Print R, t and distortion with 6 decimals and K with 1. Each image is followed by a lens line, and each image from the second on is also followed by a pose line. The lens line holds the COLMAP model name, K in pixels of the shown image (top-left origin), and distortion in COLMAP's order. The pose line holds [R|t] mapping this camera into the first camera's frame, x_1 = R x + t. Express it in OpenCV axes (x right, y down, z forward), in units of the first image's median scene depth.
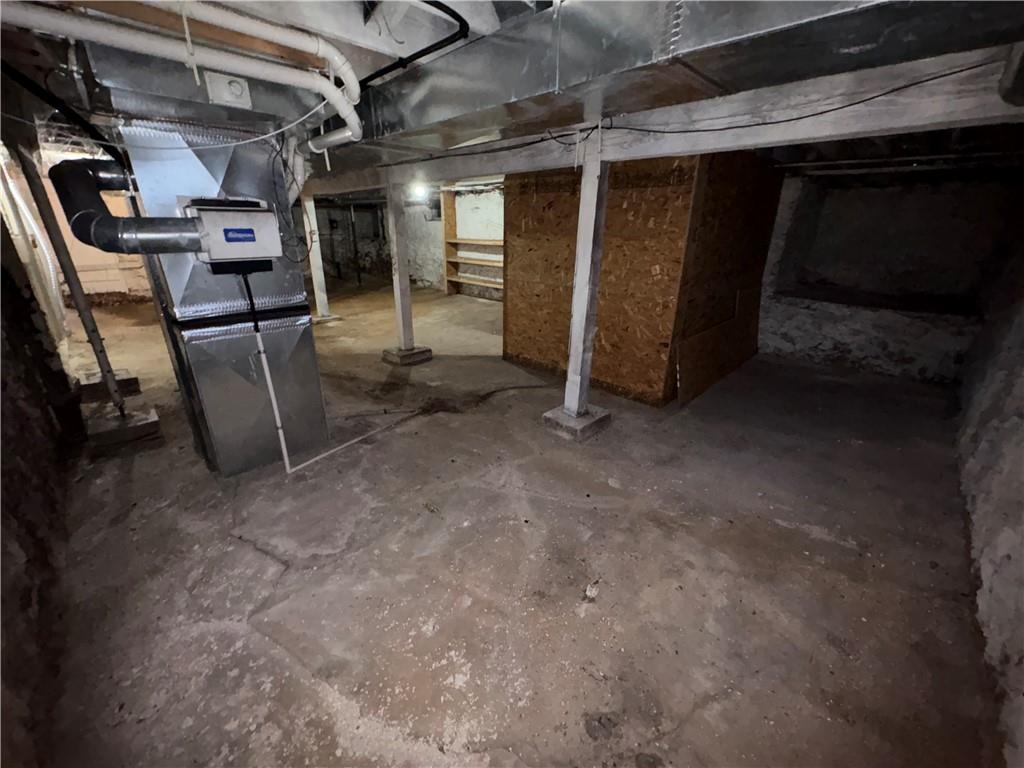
lens RADIAL K [[407.6, 0, 510.5], [0, 407.6, 383.7], [0, 0, 1]] dist [0.000178, 0.000222]
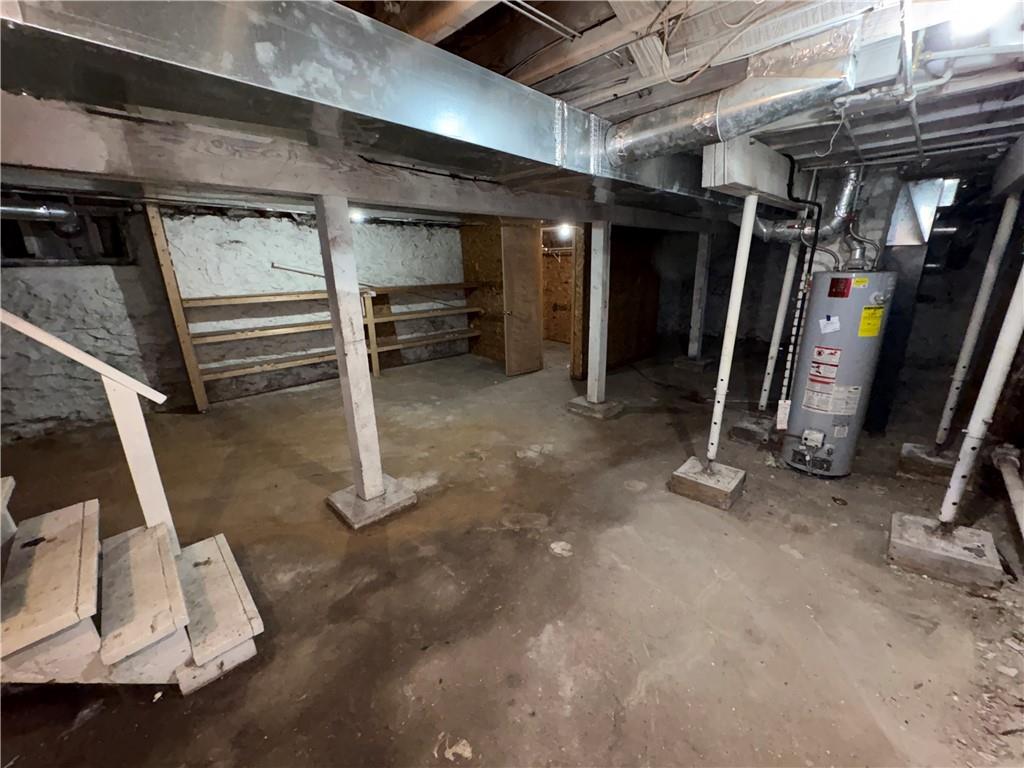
lens RADIAL K [[407.6, 0, 512.7], [0, 407.6, 384.3], [0, 0, 1]] dist [0.000178, 0.000222]
pose [[-0.010475, -0.289671, 0.957069, -0.675764], [0.376278, 0.885630, 0.272168, -0.264884], [-0.926448, 0.362975, 0.099720, 0.659538]]
